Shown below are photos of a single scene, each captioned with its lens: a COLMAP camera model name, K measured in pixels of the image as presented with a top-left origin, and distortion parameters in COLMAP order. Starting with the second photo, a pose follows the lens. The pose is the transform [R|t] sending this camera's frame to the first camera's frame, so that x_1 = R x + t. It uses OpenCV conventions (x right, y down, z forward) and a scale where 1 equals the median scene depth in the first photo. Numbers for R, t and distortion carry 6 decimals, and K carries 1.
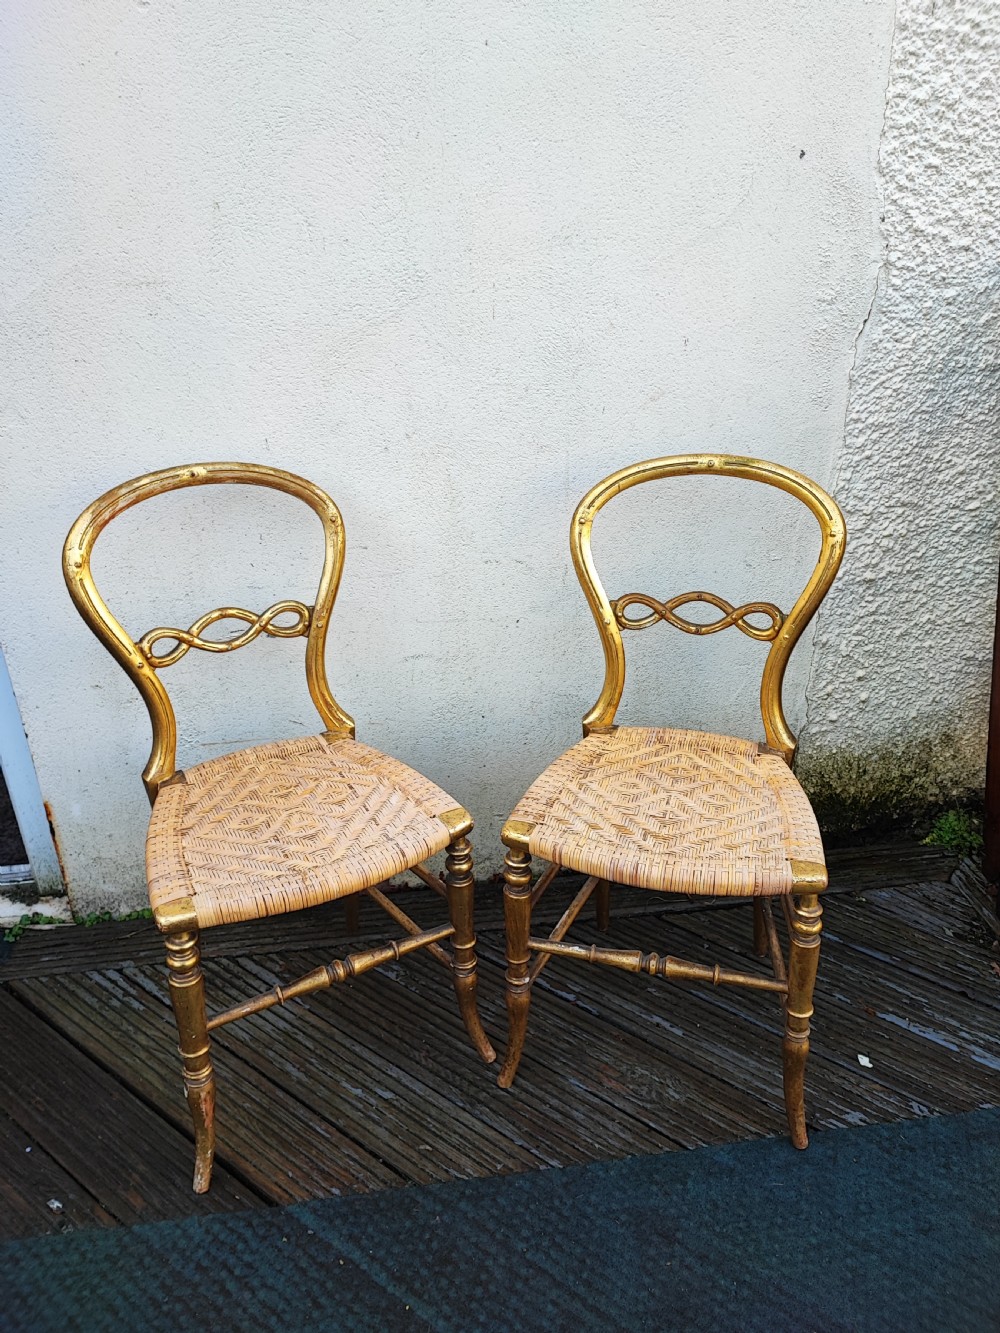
lens RADIAL K [[972.5, 0, 504.9], [0, 972.5, 664.7], [0, 0, 1]] dist [0.052420, -0.070420]
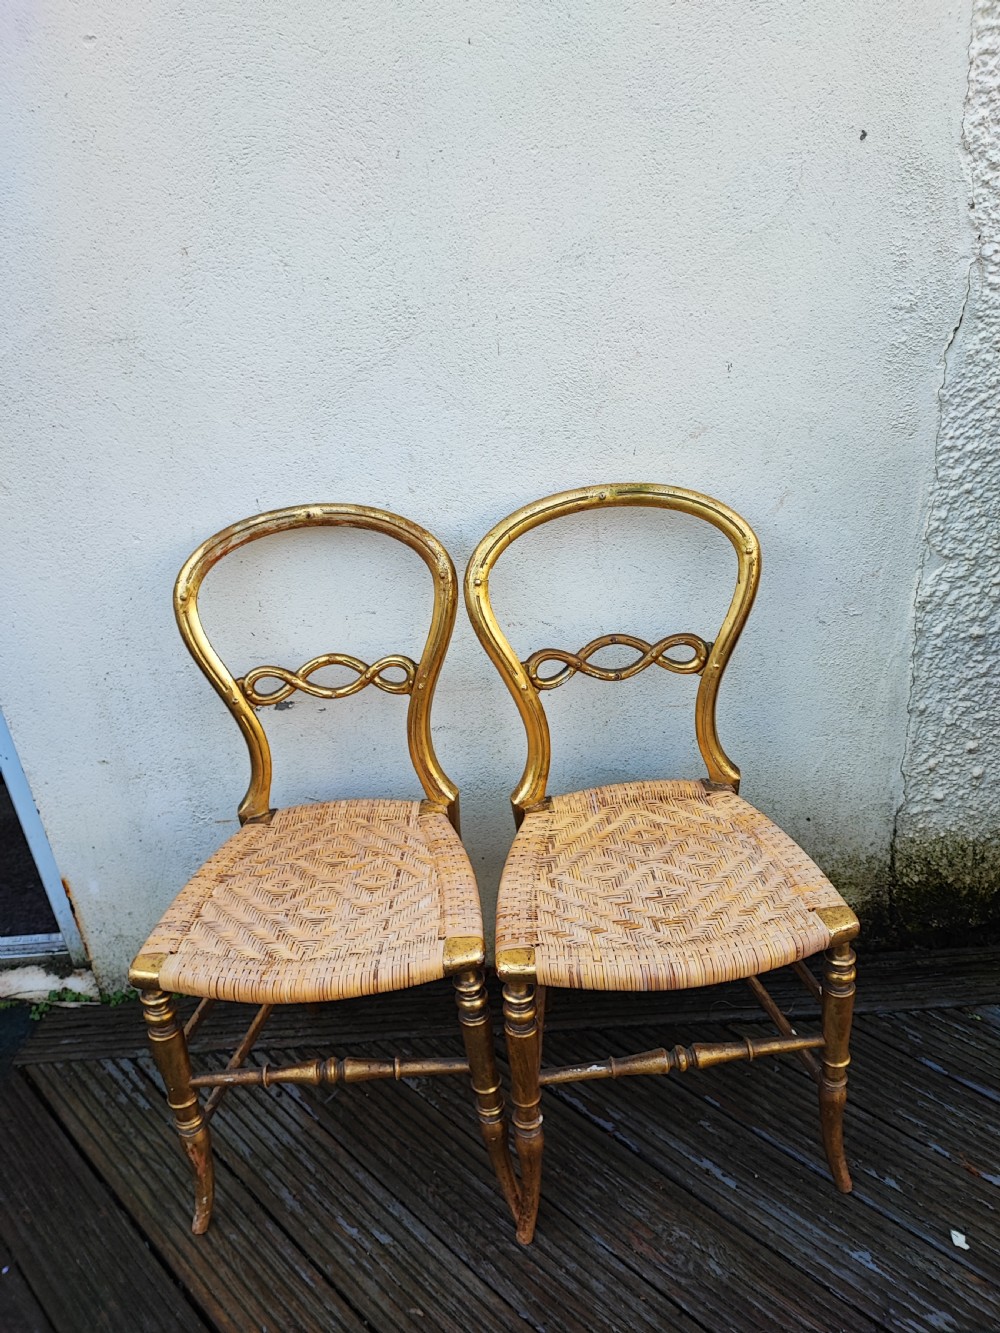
lens RADIAL K [[972.5, 0, 503.1], [0, 972.5, 661.5], [0, 0, 1]] dist [0.052420, -0.070420]
pose [[0.987389, -0.007196, -0.158148, 0.123813], [0.005866, 0.999943, -0.008875, -0.068958], [0.158203, 0.007835, 0.987376, 0.135134]]
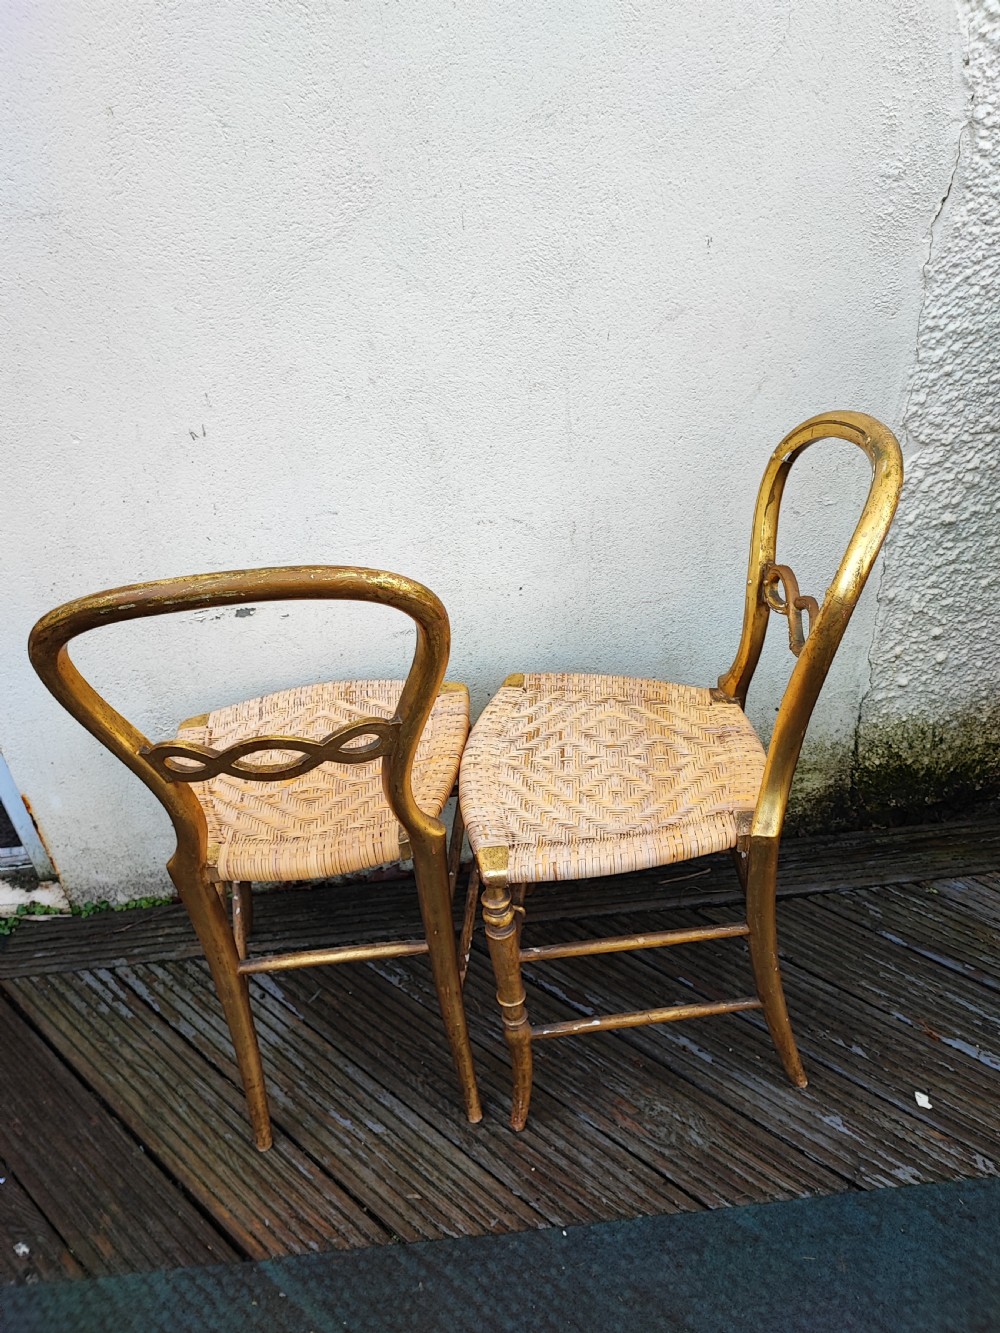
lens RADIAL K [[972.5, 0, 502.7], [0, 972.5, 664.2], [0, 0, 1]] dist [0.052420, -0.070420]
pose [[0.994925, -0.020035, -0.098608, 0.090355], [0.031711, 0.992470, 0.118310, -0.089844], [0.095496, -0.120837, 0.988068, 0.156565]]
